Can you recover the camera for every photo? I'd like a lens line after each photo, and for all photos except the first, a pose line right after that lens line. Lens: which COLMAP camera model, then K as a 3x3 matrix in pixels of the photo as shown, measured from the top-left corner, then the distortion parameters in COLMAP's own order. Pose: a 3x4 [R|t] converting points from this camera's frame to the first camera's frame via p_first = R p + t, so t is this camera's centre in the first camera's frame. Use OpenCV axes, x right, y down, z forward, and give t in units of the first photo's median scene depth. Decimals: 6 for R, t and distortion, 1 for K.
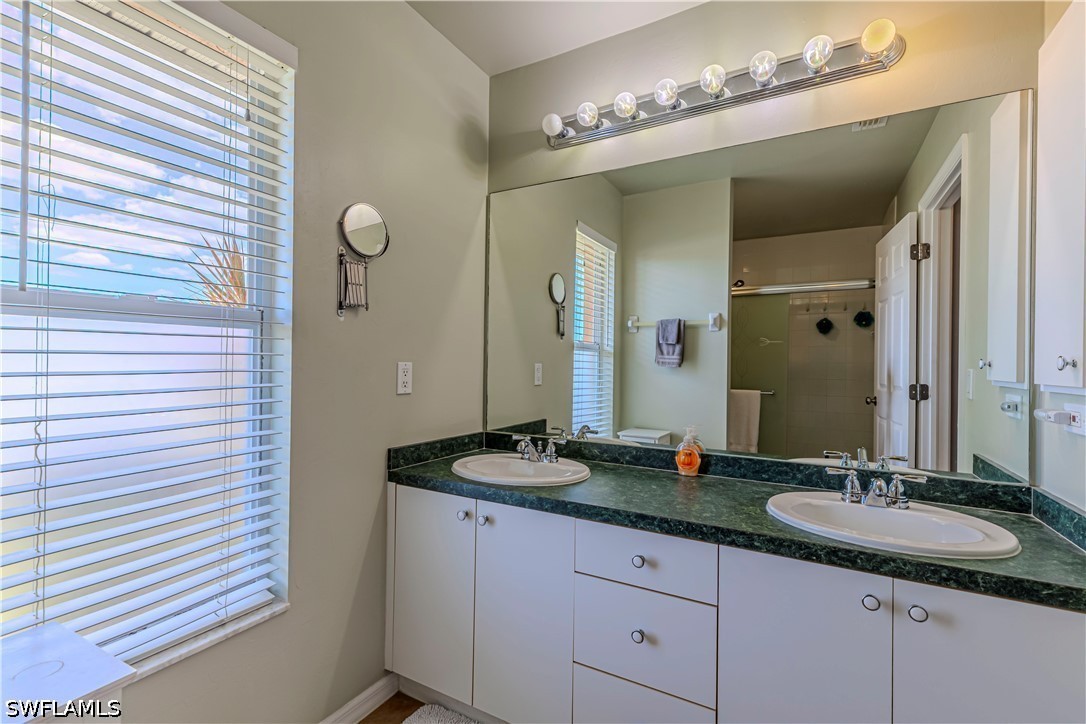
lens RADIAL K [[484.1, 0, 544.8], [0, 484.1, 359.8], [0, 0, 1]] dist [0.008048, -0.001861]
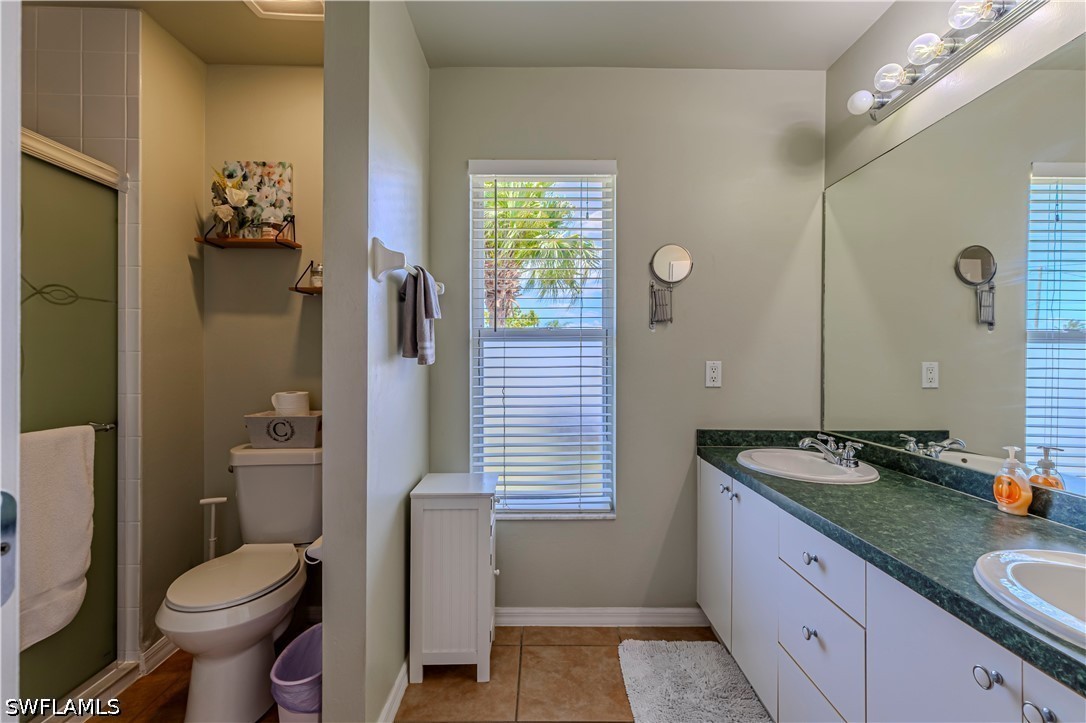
lens RADIAL K [[484.1, 0, 549.2], [0, 484.1, 358.2], [0, 0, 1]] dist [0.008048, -0.001861]
pose [[0.498991, -0.013900, -0.866496, 0.594776], [0.008400, 0.999902, -0.011203, 0.008112], [0.866566, -0.001688, 0.499059, 0.031160]]
